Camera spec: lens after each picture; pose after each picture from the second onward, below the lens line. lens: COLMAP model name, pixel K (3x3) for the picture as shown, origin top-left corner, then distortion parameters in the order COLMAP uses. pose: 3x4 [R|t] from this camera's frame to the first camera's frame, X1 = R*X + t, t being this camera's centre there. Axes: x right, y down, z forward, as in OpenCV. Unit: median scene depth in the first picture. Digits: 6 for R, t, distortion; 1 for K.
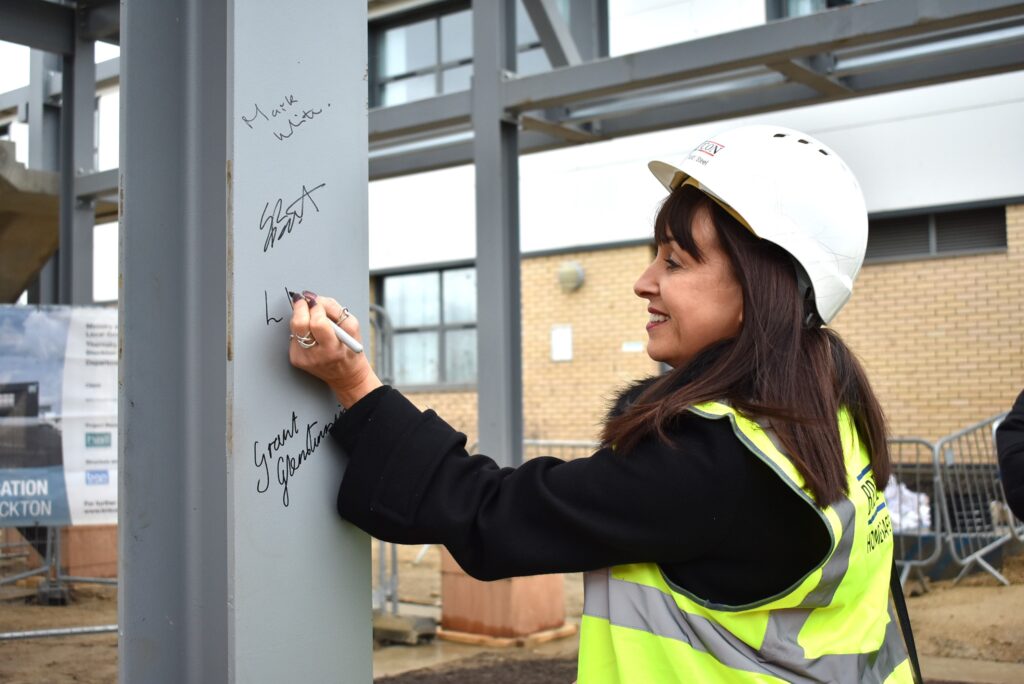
lens RADIAL K [[1324.9, 0, 511.7], [0, 1324.9, 340.5], [0, 0, 1]] dist [0.012981, 0.000000]
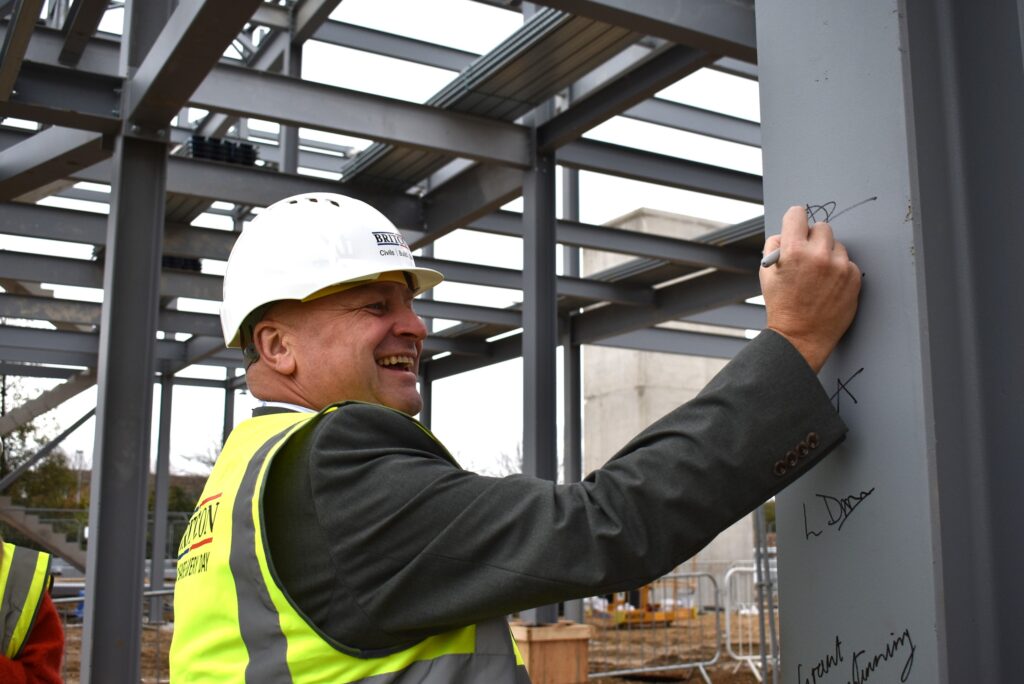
lens RADIAL K [[1137.5, 0, 508.8], [0, 1137.5, 338.9], [0, 0, 1]] dist [-0.036196, 0.000000]
pose [[-0.373545, -0.149680, -0.915456, 0.141440], [0.061393, 0.980742, -0.185406, -0.003264], [0.925578, -0.125460, -0.357163, 0.239551]]
